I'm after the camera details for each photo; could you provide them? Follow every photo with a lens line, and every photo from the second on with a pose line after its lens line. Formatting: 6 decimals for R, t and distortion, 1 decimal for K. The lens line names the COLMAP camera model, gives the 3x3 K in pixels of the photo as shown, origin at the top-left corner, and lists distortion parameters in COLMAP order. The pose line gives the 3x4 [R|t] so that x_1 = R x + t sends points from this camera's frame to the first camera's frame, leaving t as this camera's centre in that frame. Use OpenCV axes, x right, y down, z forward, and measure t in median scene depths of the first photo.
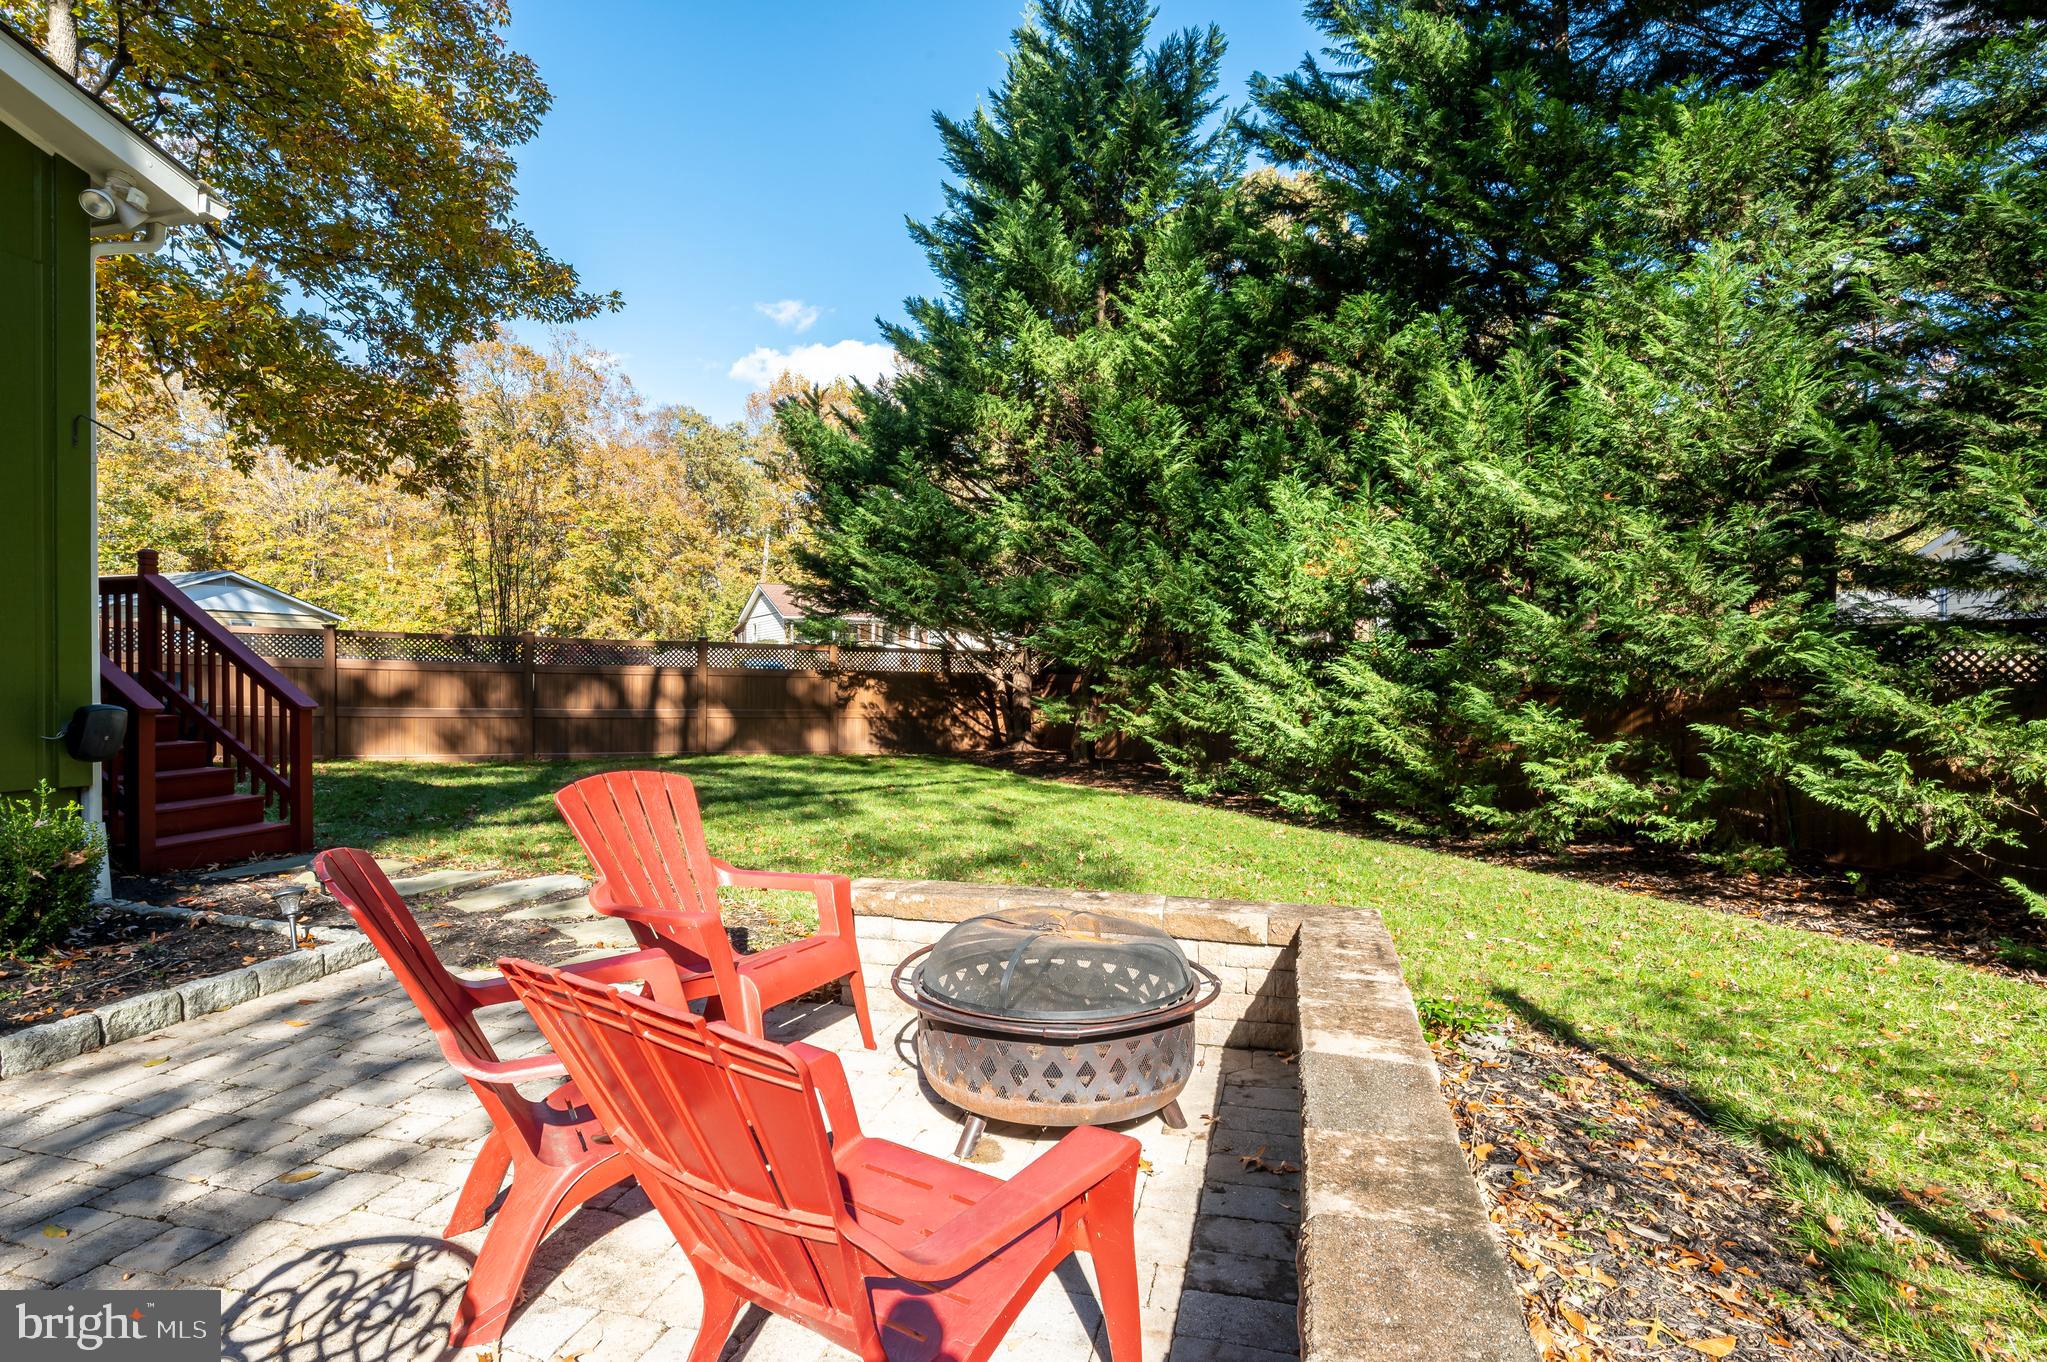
lens RADIAL K [[1049.0, 0, 1022.5], [0, 1049.0, 677.8], [0, 0, 1]] dist [-0.004166, 0.000193]
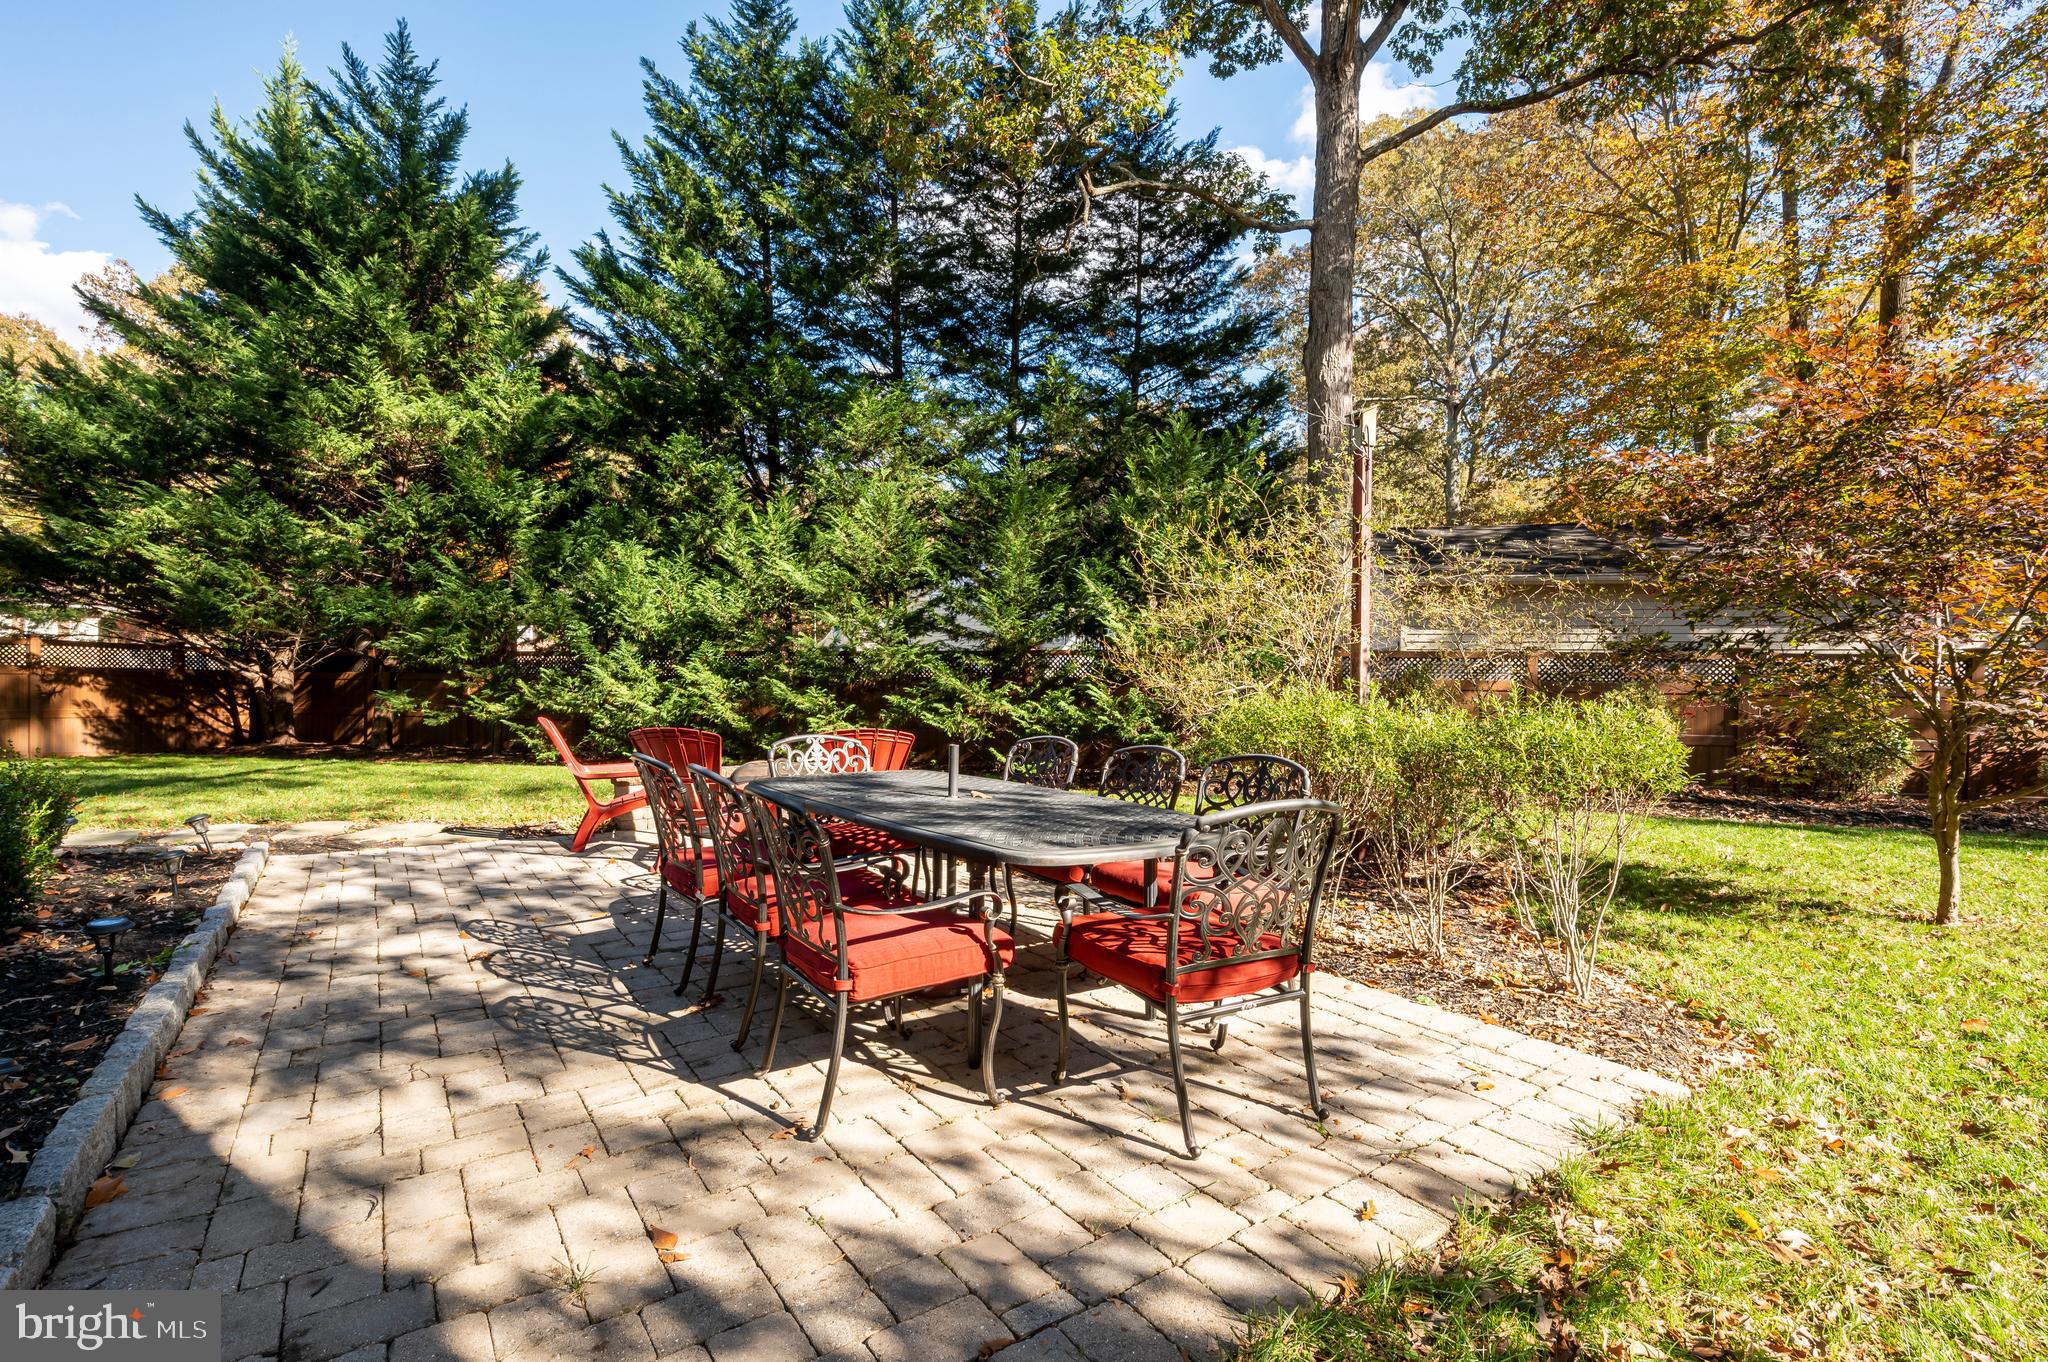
lens RADIAL K [[942.6, 0, 1024.0], [0, 942.6, 679.6], [0, 0, 1]] dist [0.001341, 0.000128]
pose [[0.634845, -0.000370, 0.772639, -0.373032], [-0.000230, 1.000000, 0.000667, 0.005179], [-0.772639, -0.000601, 0.634845, -0.256593]]
